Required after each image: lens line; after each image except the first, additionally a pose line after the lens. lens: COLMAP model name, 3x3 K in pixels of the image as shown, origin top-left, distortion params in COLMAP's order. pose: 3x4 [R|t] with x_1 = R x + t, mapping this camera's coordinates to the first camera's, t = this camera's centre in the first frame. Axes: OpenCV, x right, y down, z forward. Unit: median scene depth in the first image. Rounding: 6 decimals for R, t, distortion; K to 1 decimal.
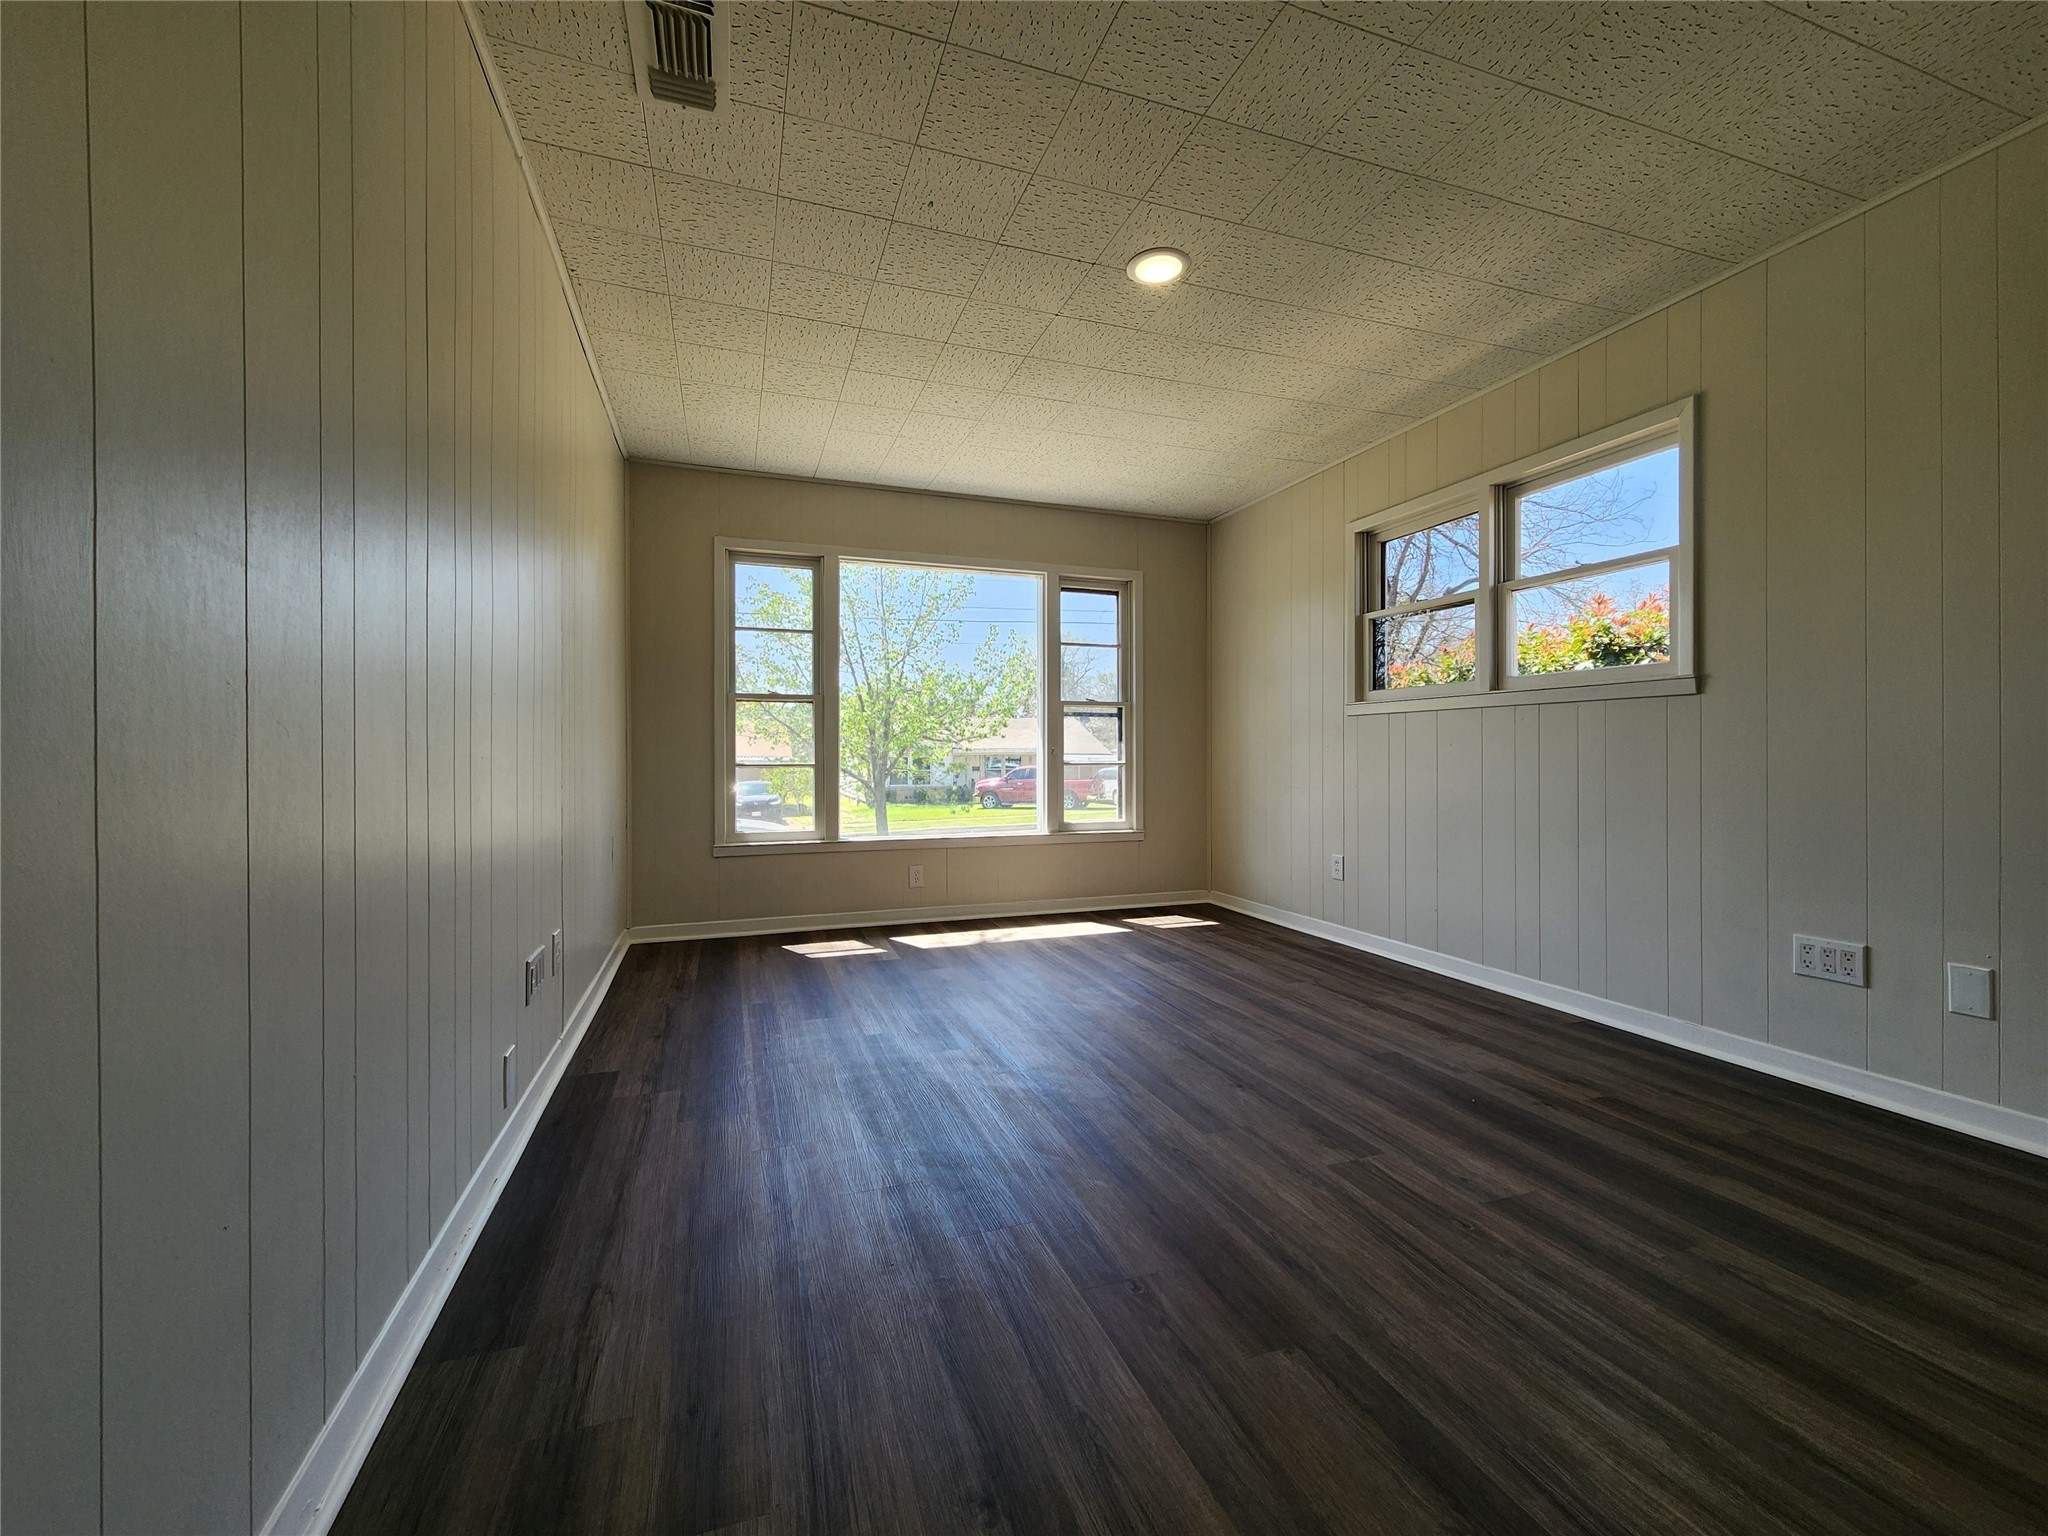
lens RADIAL K [[837.2, 0, 1022.1], [0, 837.2, 755.1], [0, 0, 1]] dist [0.002471, -0.001184]
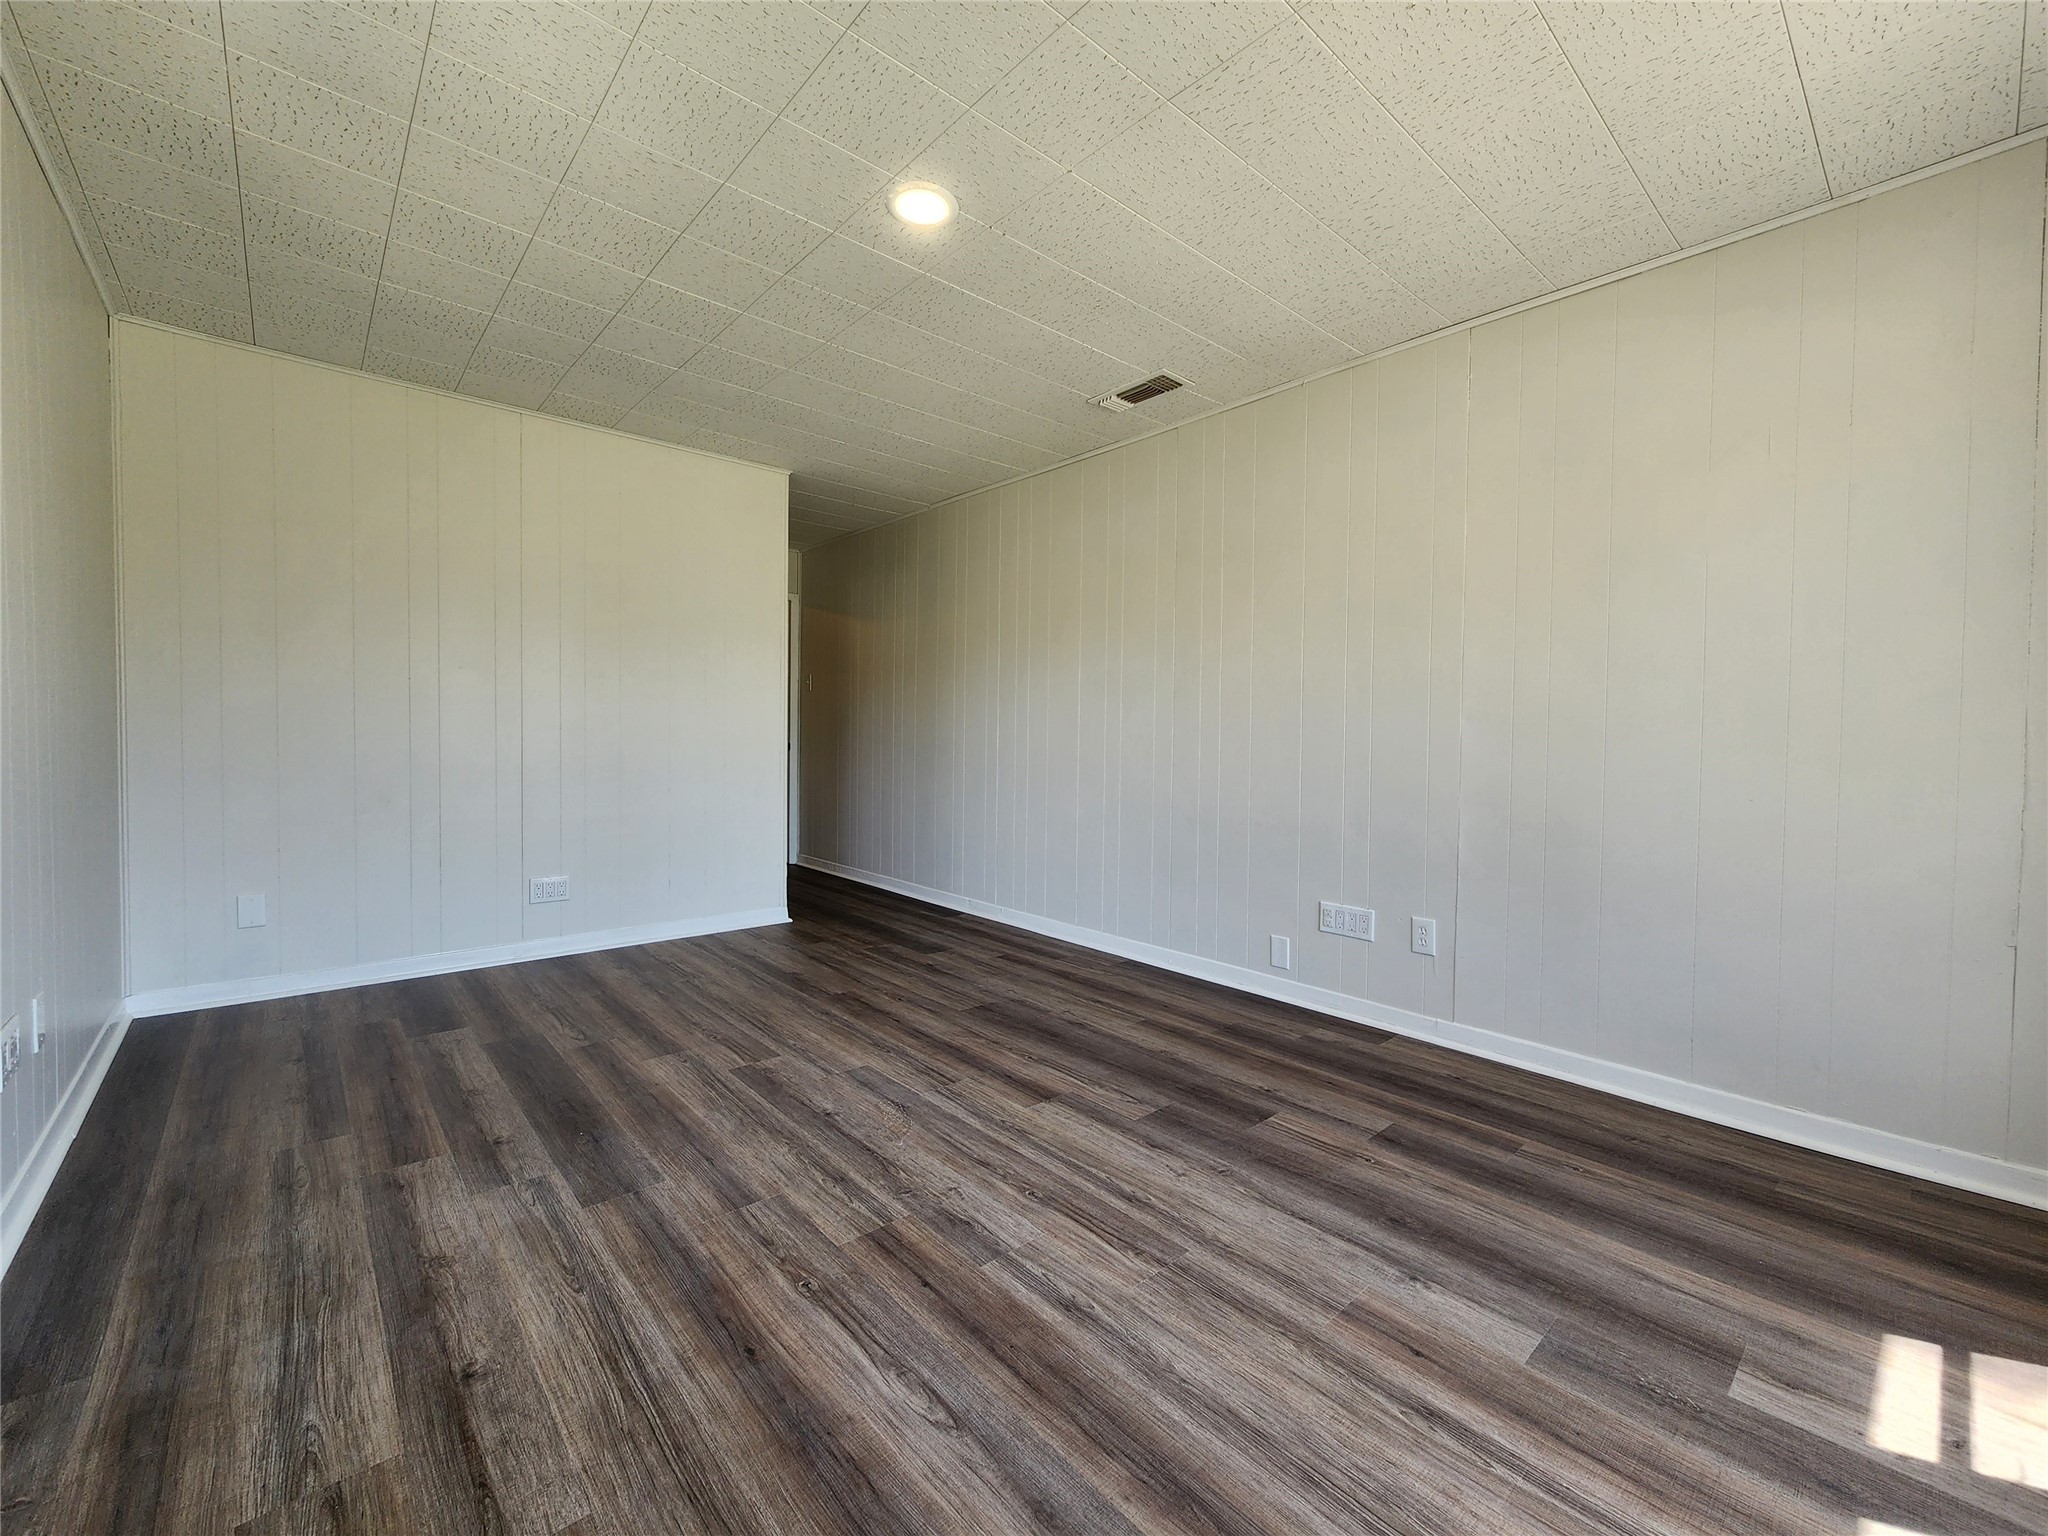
lens RADIAL K [[837.2, 0, 1022.1], [0, 837.2, 755.1], [0, 0, 1]] dist [0.002471, -0.001184]
pose [[-0.927765, 0.001204, -0.373162, 0.428727], [-0.009402, 0.999602, 0.026600, -0.043421], [0.373046, 0.028187, -0.927385, 2.044784]]
